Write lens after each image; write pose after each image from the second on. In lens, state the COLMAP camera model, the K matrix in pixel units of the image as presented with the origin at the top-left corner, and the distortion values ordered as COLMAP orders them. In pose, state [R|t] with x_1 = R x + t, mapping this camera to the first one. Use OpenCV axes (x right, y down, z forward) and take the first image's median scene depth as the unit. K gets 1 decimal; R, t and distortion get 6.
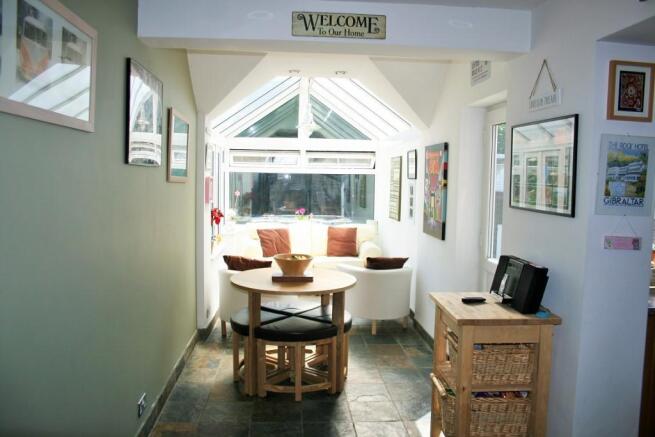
lens RADIAL K [[549.9, 0, 327.5], [0, 549.9, 218.5], [0, 0, 1]] dist [-0.118490, 0.002777]
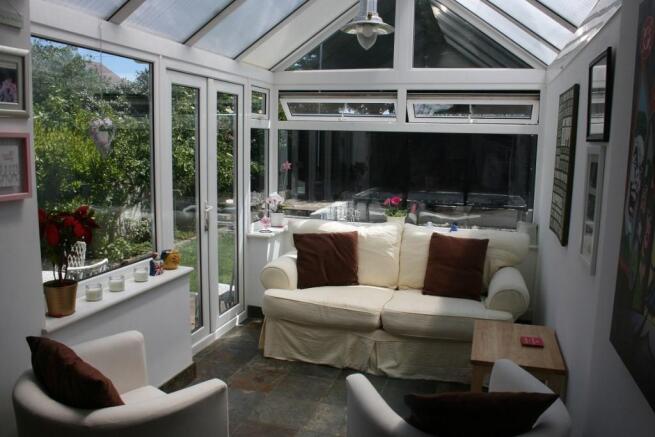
lens RADIAL K [[549.9, 0, 327.5], [0, 549.9, 218.5], [0, 0, 1]] dist [-0.118490, 0.002777]
pose [[0.935404, 0.050126, -0.350009, 0.088894], [-0.027986, 0.997290, 0.068034, -0.031657], [0.352471, -0.053844, 0.934273, 0.478442]]
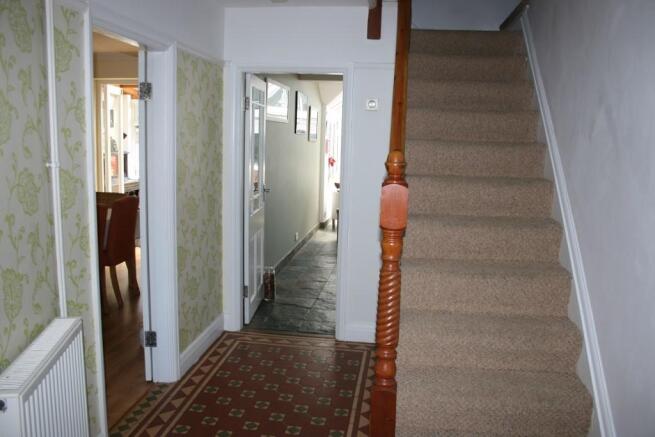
lens RADIAL K [[549.9, 0, 327.5], [0, 549.9, 218.5], [0, 0, 1]] dist [-0.118490, 0.002777]
pose [[0.976722, 0.041637, -0.210431, 0.191691], [-0.027441, 0.997174, 0.069938, 0.067694], [0.212749, -0.062536, 0.975104, -0.862726]]
